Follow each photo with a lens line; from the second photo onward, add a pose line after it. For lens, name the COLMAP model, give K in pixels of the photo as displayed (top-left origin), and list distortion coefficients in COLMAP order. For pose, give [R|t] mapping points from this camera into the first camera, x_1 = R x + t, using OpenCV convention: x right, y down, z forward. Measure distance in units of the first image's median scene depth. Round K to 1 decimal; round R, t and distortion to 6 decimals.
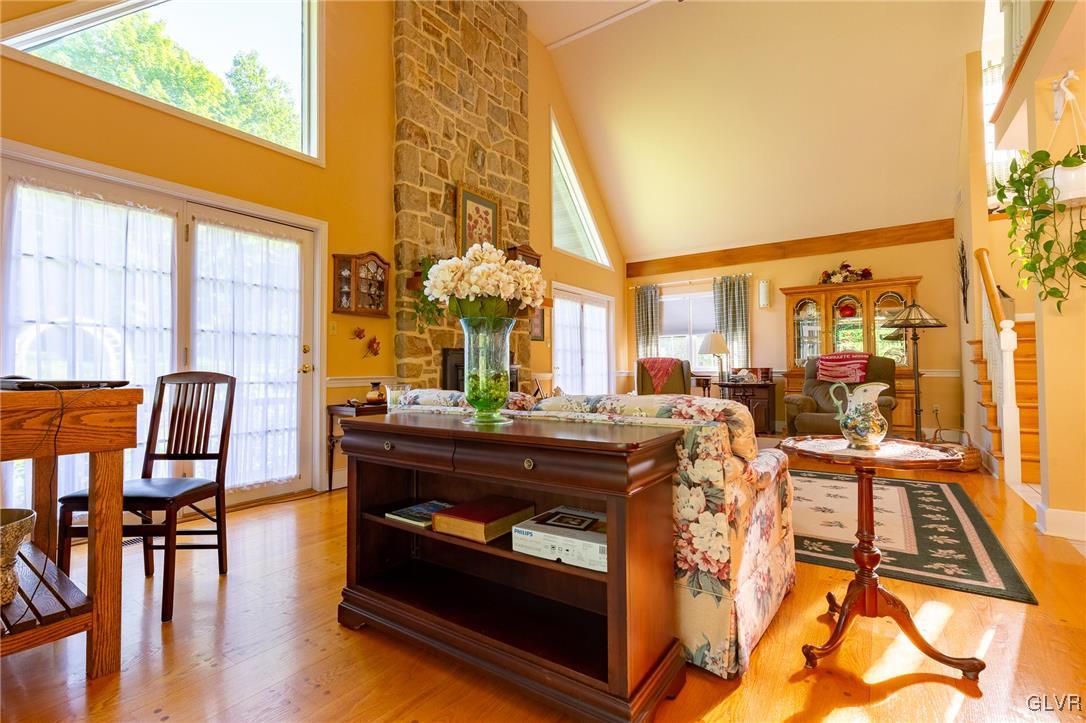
lens RADIAL K [[510.5, 0, 526.1], [0, 510.5, 356.9], [0, 0, 1]] dist [-0.001238, 0.000136]
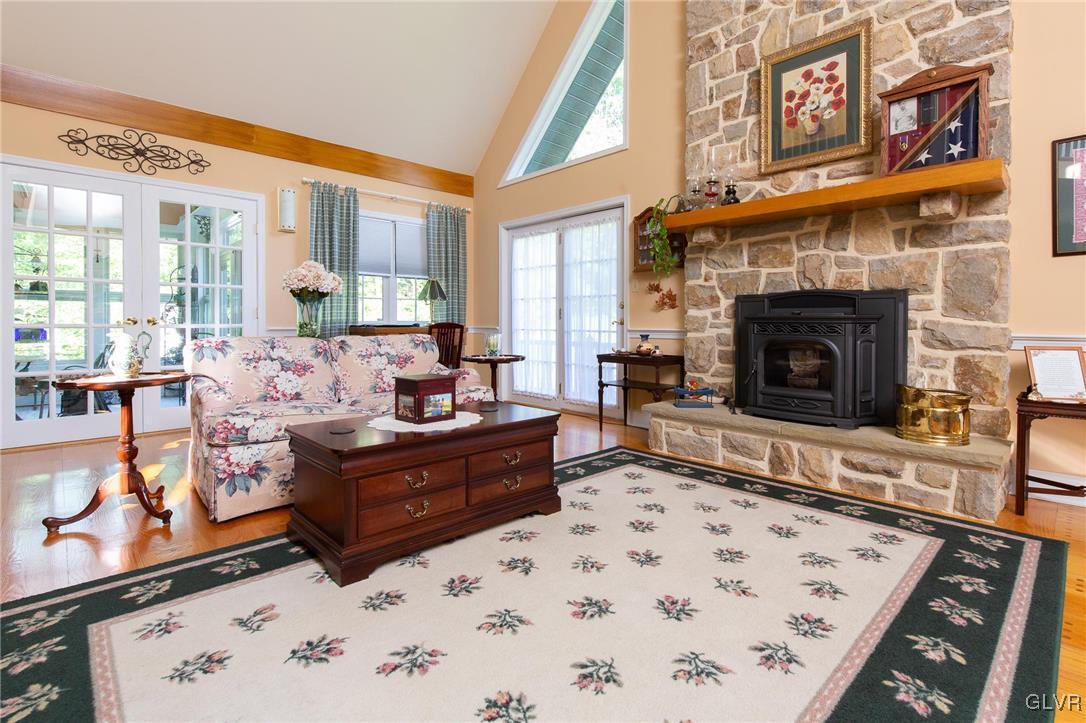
lens RADIAL K [[518.8, 0, 555.3], [0, 518.8, 328.9], [0, 0, 1]] dist [-0.000822, -0.001083]
pose [[-0.200104, 0.016407, -0.979637, 0.673409], [0.019936, 0.999721, 0.012671, 0.018039], [0.979572, -0.016994, -0.200375, 0.899095]]
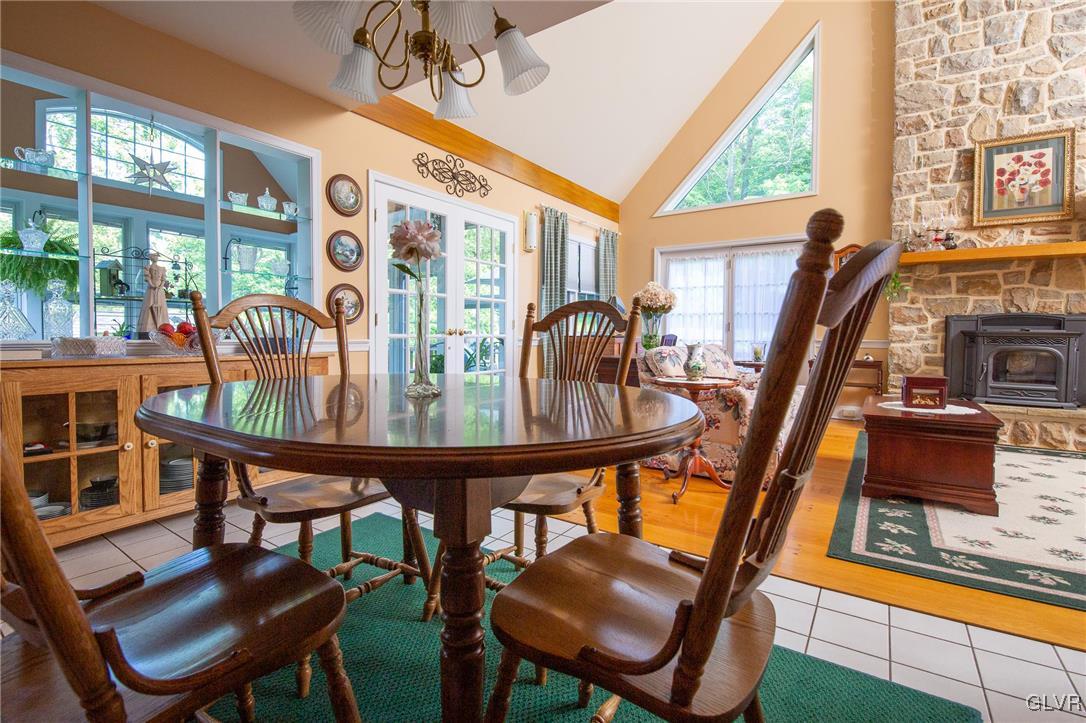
lens RADIAL K [[497.5, 0, 525.3], [0, 497.5, 346.1], [0, 0, 1]] dist [-0.001252, -0.008484]
pose [[-0.018956, 0.032352, -0.999297, 0.872652], [0.014416, 0.999381, 0.032081, -0.000066], [0.999716, -0.013797, -0.019411, 0.165827]]
